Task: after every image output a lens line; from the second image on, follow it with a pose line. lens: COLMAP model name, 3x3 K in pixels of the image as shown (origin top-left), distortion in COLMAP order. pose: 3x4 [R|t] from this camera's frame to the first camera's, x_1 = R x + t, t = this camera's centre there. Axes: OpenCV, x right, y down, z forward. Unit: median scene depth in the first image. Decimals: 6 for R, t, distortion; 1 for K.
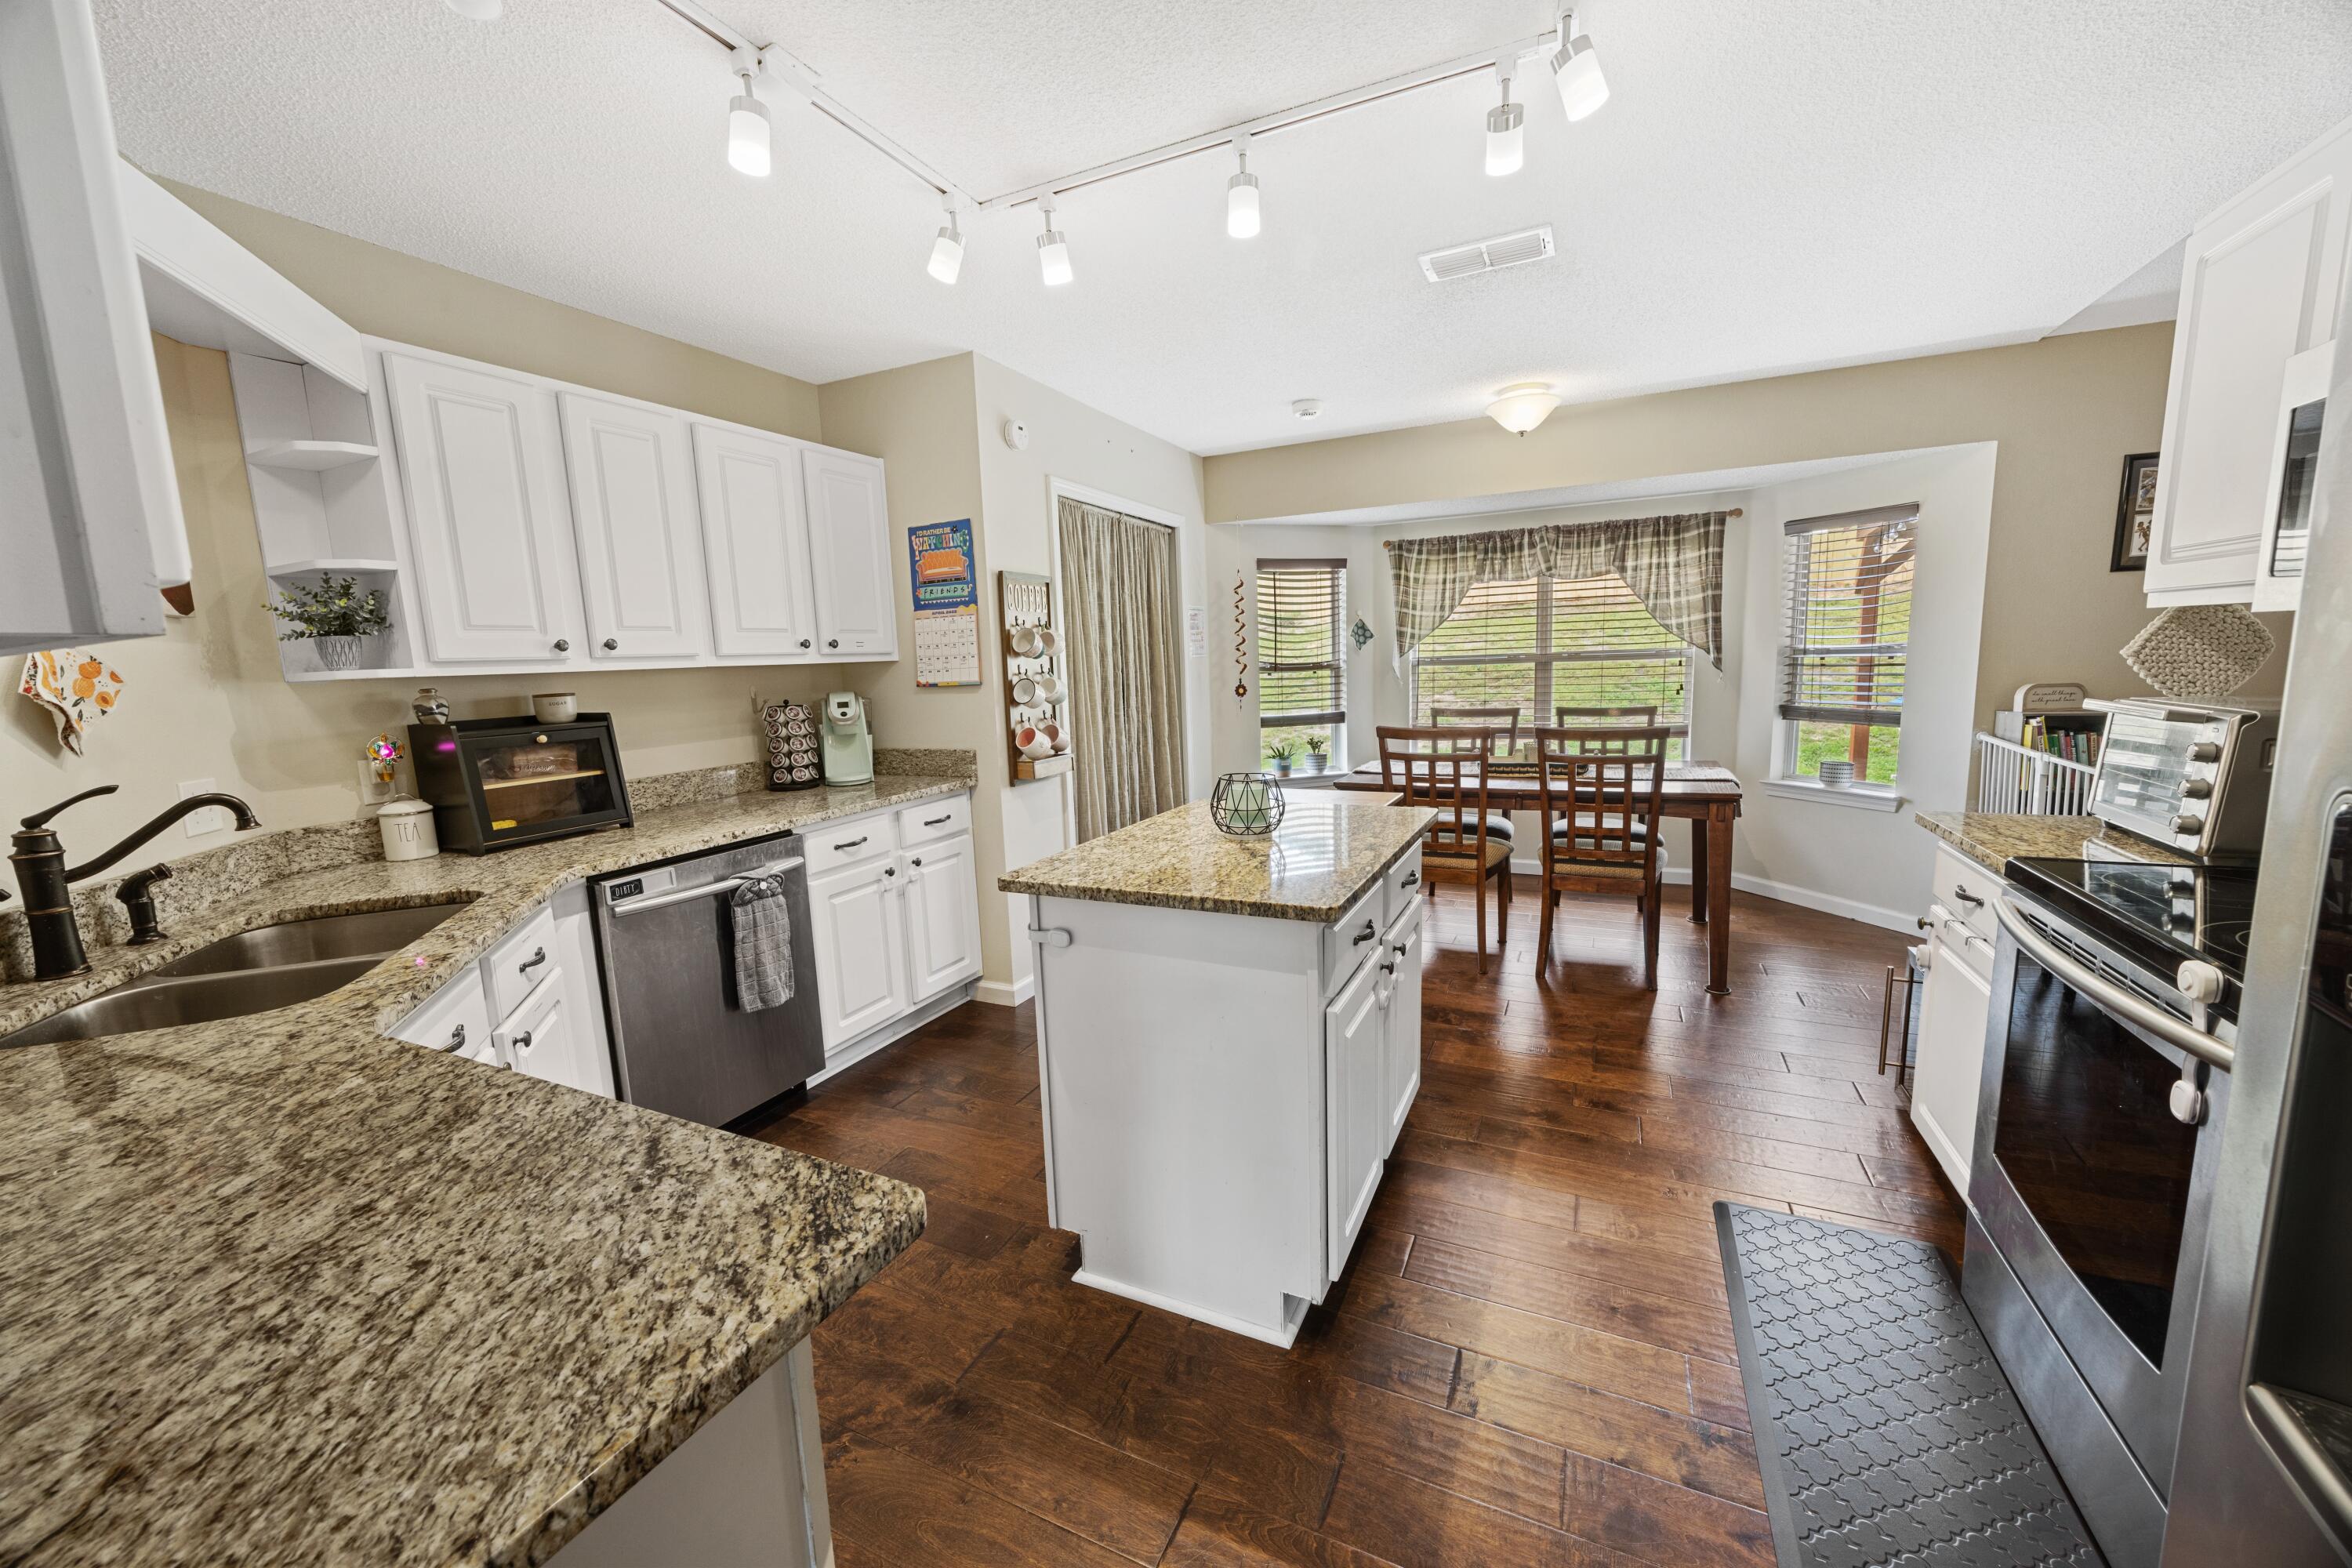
lens RADIAL K [[937.1, 0, 1180.4], [0, 937.1, 772.4], [0, 0, 1]] dist [0.001419, -0.000377]
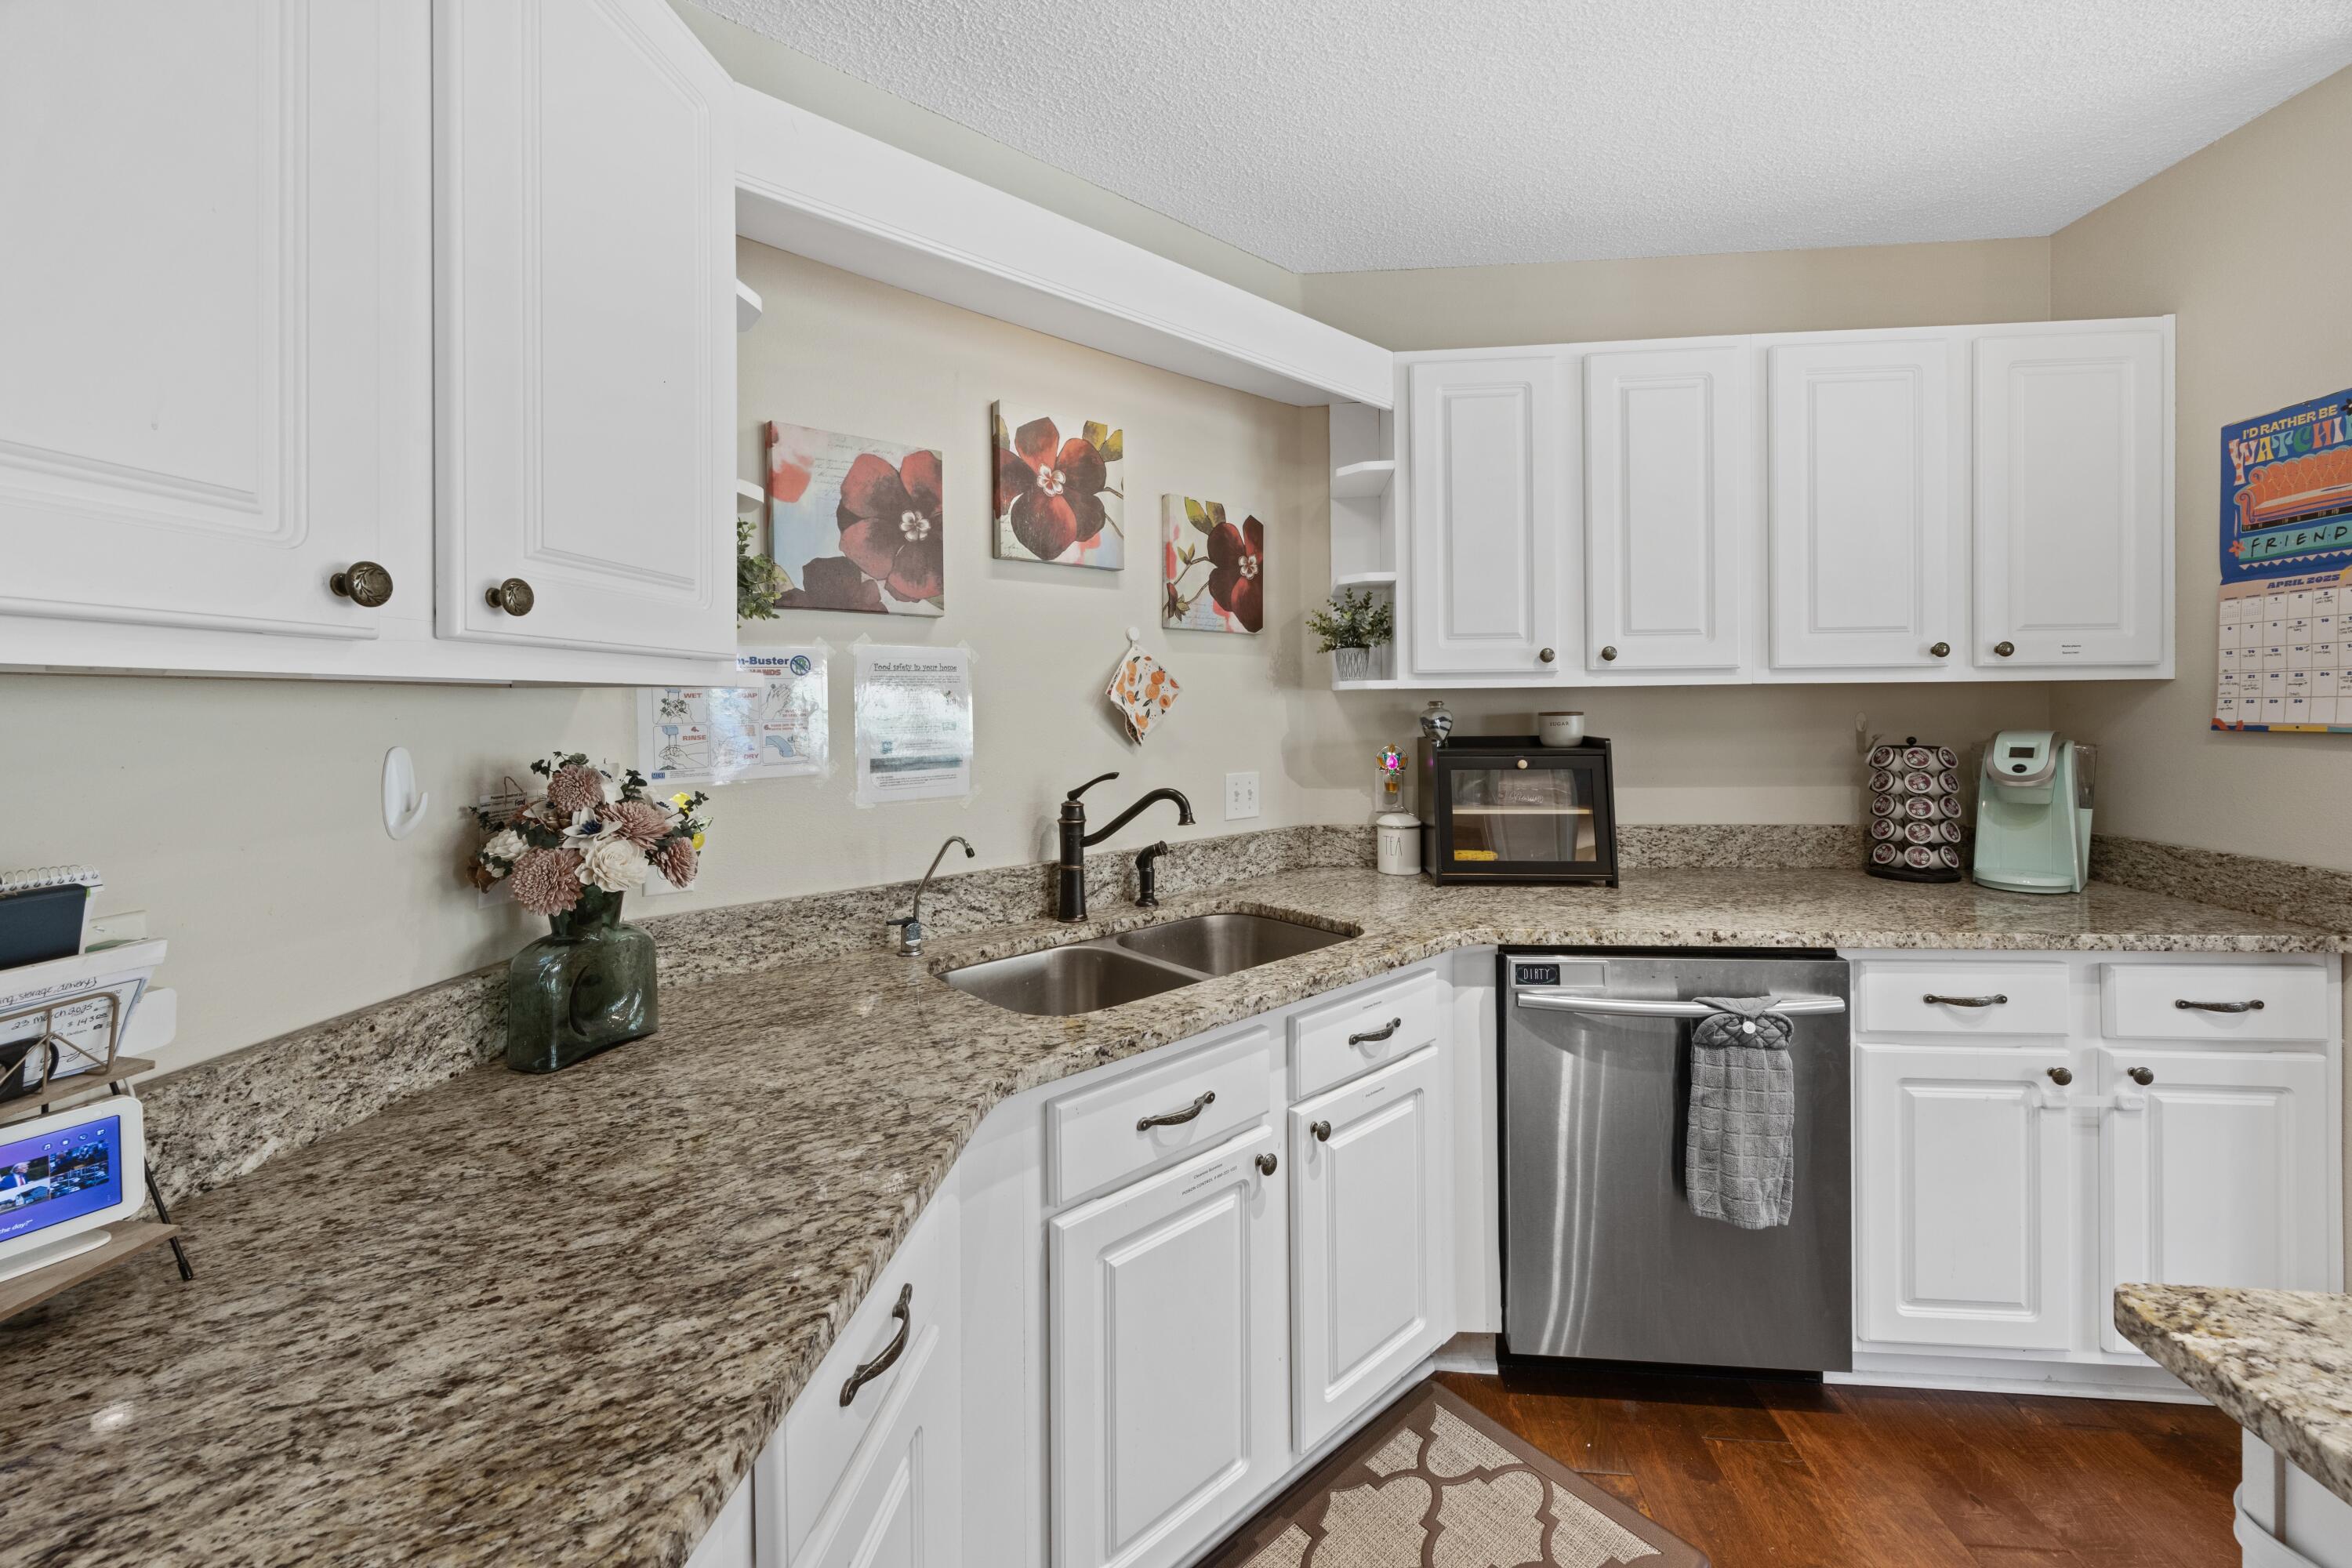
lens RADIAL K [[937.1, 0, 1156.1], [0, 937.1, 705.0], [0, 0, 1]] dist [0.001419, -0.000377]
pose [[0.342523, 0.039332, -0.938686, 0.004512], [-0.119941, 0.992779, -0.002168, -0.046892], [0.931822, 0.113330, 0.344767, 0.384658]]
